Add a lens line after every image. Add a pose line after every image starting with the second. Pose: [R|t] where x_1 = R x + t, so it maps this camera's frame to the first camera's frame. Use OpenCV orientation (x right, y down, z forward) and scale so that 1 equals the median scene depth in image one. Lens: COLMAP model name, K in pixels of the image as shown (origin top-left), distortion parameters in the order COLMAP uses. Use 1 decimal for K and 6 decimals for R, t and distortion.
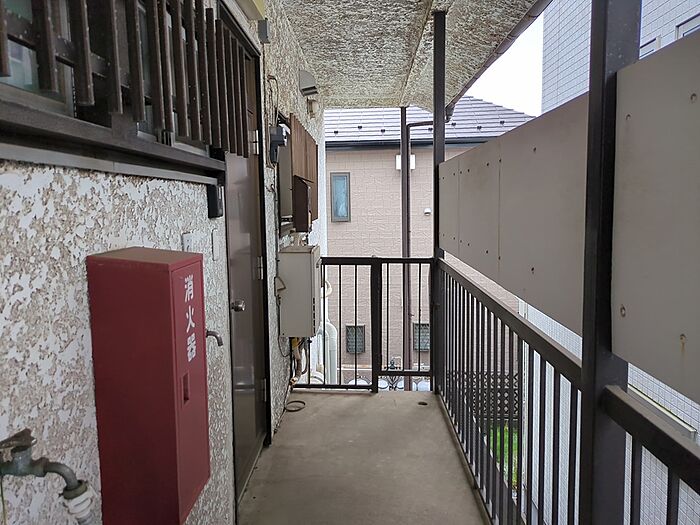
lens RADIAL K [[523.6, 0, 349.0], [0, 523.6, 257.6], [0, 0, 1]] dist [0.041330, -0.041213]
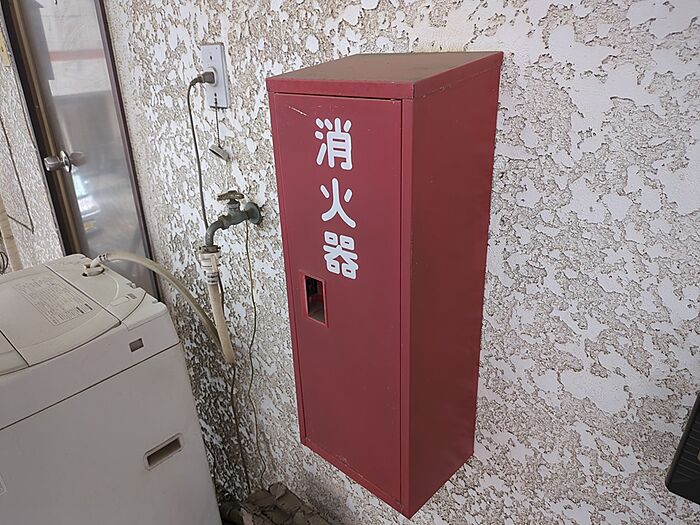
lens RADIAL K [[523.6, 0, 349.0], [0, 523.6, 257.6], [0, 0, 1]] dist [0.041330, -0.041213]
pose [[-0.665162, 0.327086, -0.671249, 0.070725], [-0.028681, 0.887099, 0.460687, -0.093983], [0.746148, 0.325684, -0.580683, 1.642213]]
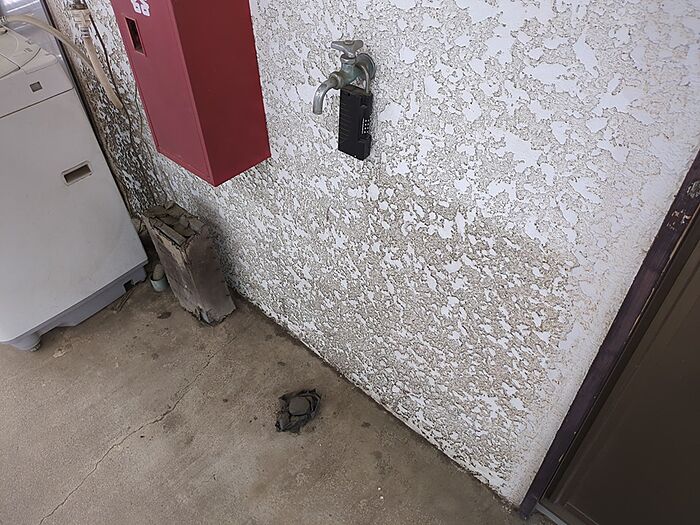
lens RADIAL K [[523.6, 0, 349.0], [0, 523.6, 257.6], [0, 0, 1]] dist [0.041330, -0.041213]
pose [[-0.645822, 0.540246, -0.539488, 0.168253], [-0.050472, 0.674855, 0.736222, -0.209123], [0.761818, 0.502698, -0.408569, 2.204588]]
